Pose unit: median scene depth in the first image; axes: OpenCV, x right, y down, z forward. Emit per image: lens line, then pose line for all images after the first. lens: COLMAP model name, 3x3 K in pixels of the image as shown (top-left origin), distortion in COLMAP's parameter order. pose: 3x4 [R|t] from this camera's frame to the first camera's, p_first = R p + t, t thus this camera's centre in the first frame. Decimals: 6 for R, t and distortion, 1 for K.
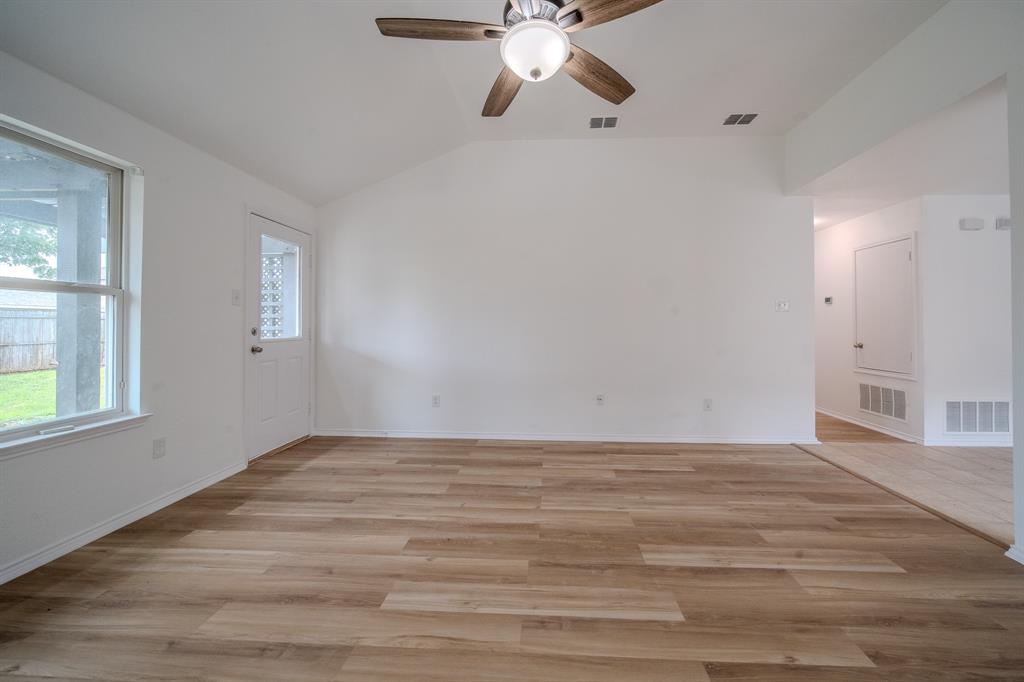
lens RADIAL K [[396.6, 0, 524.3], [0, 396.6, 322.3], [0, 0, 1]] dist [-0.000526, -0.000558]
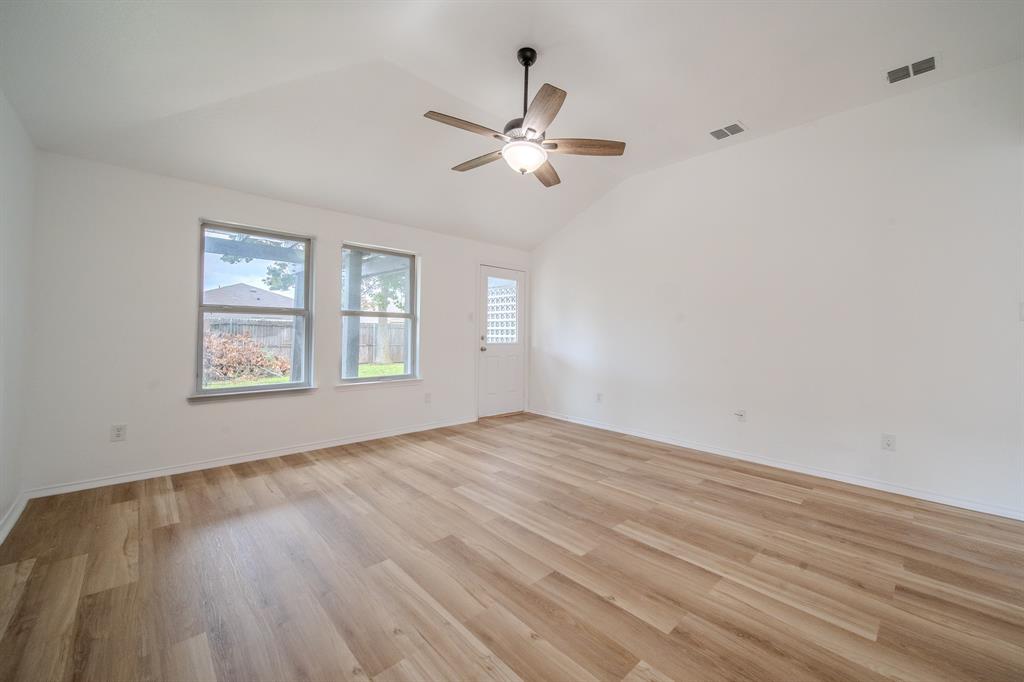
lens RADIAL K [[389.6, 0, 528.2], [0, 389.6, 329.6], [0, 0, 1]] dist [-0.000447, -0.000362]
pose [[0.739938, 0.002208, -0.672671, 0.782956], [-0.008955, 0.999938, -0.006569, -0.002270], [0.672615, 0.010884, 0.739913, -0.070042]]
